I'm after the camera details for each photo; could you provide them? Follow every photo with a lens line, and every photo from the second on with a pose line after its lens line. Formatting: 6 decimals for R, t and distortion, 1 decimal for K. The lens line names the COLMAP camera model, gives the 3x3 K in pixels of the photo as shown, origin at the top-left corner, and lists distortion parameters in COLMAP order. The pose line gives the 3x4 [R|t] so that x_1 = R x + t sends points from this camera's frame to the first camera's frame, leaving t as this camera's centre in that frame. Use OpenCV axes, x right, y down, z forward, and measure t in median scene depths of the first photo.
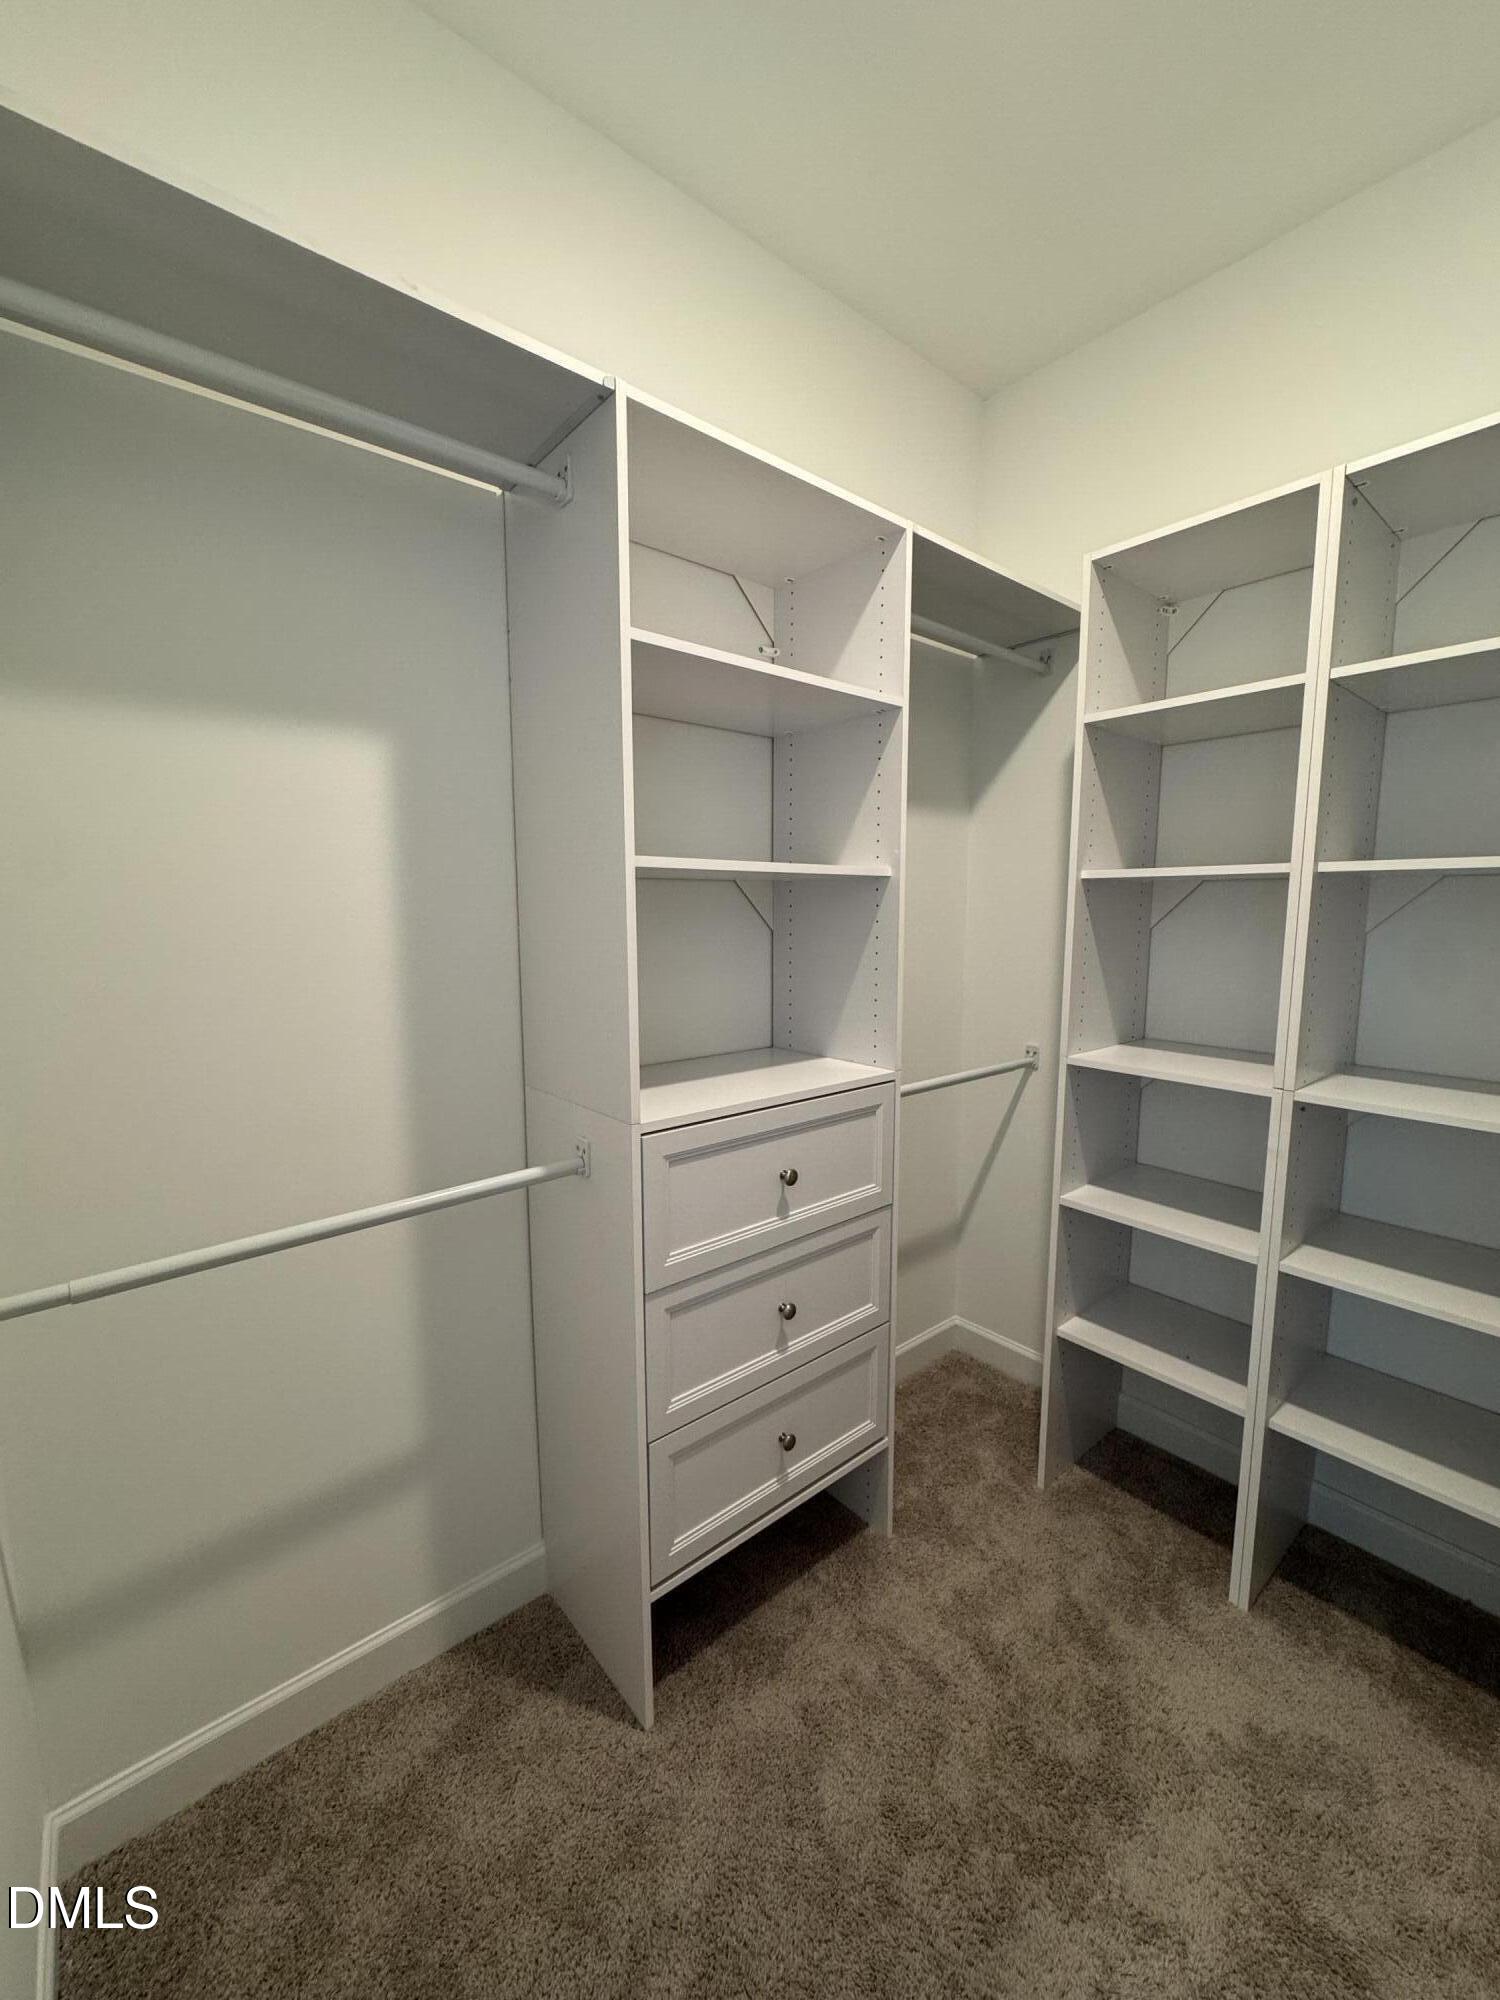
lens RADIAL K [[797.9, 0, 752.1], [0, 797.9, 1000.2], [0, 0, 1]] dist [-0.003558, 0.000168]
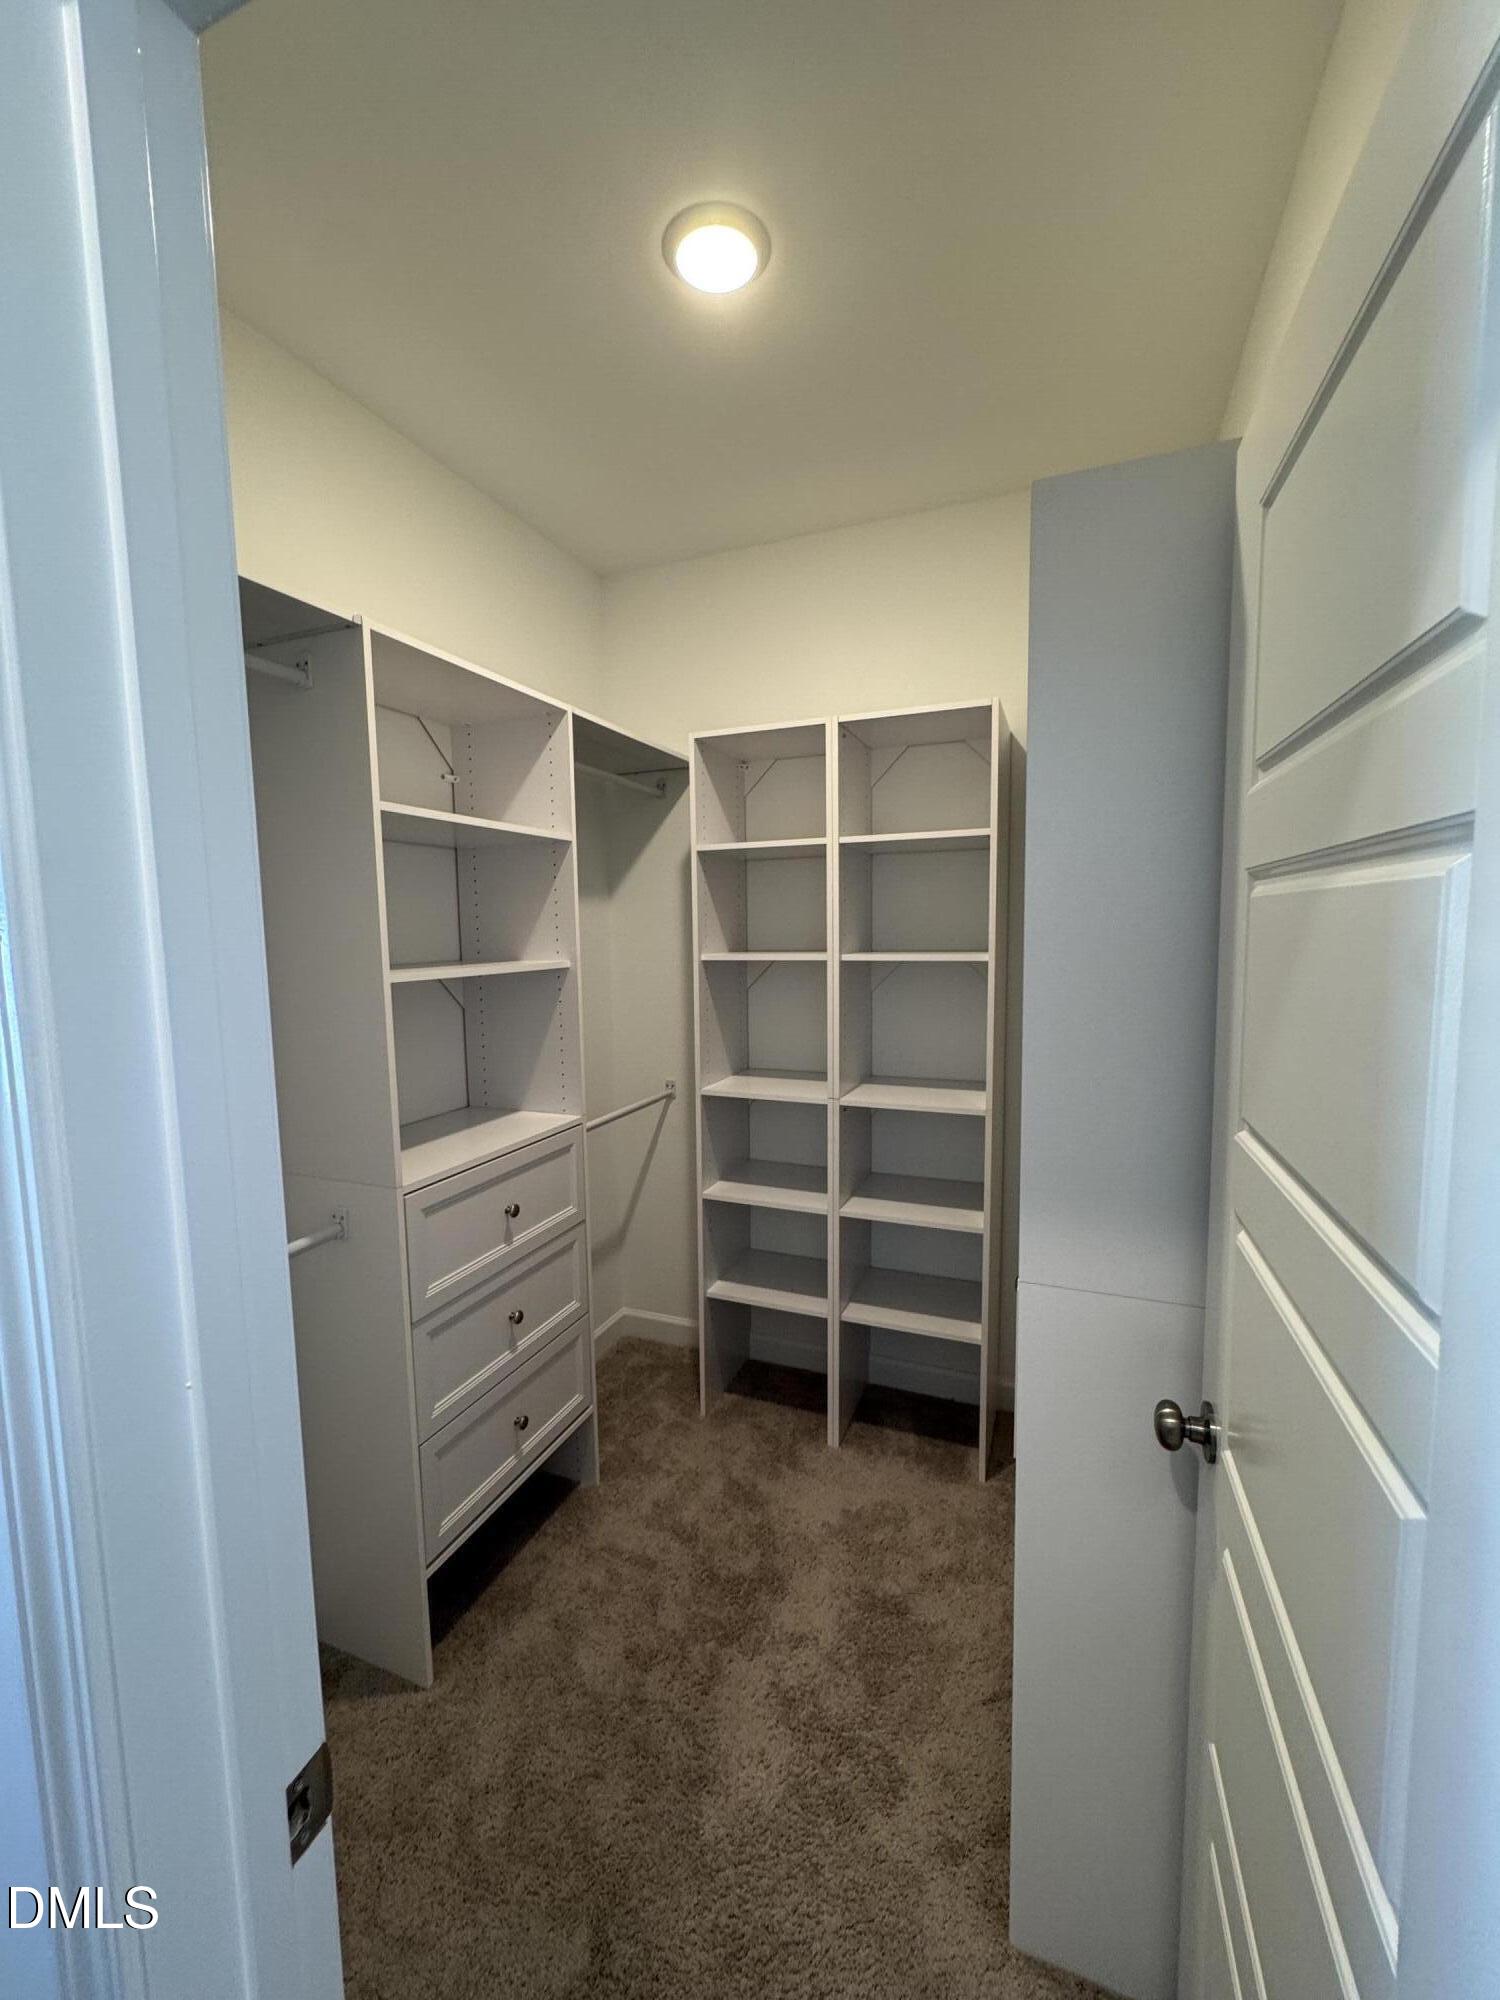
lens RADIAL K [[797.9, 0, 751.6], [0, 797.9, 1003.1], [0, 0, 1]] dist [-0.003558, 0.000168]
pose [[0.885431, -0.055994, 0.461386, -0.178193], [0.068606, 0.997588, -0.010592, -0.067363], [-0.459680, 0.041032, 0.887136, -0.308155]]
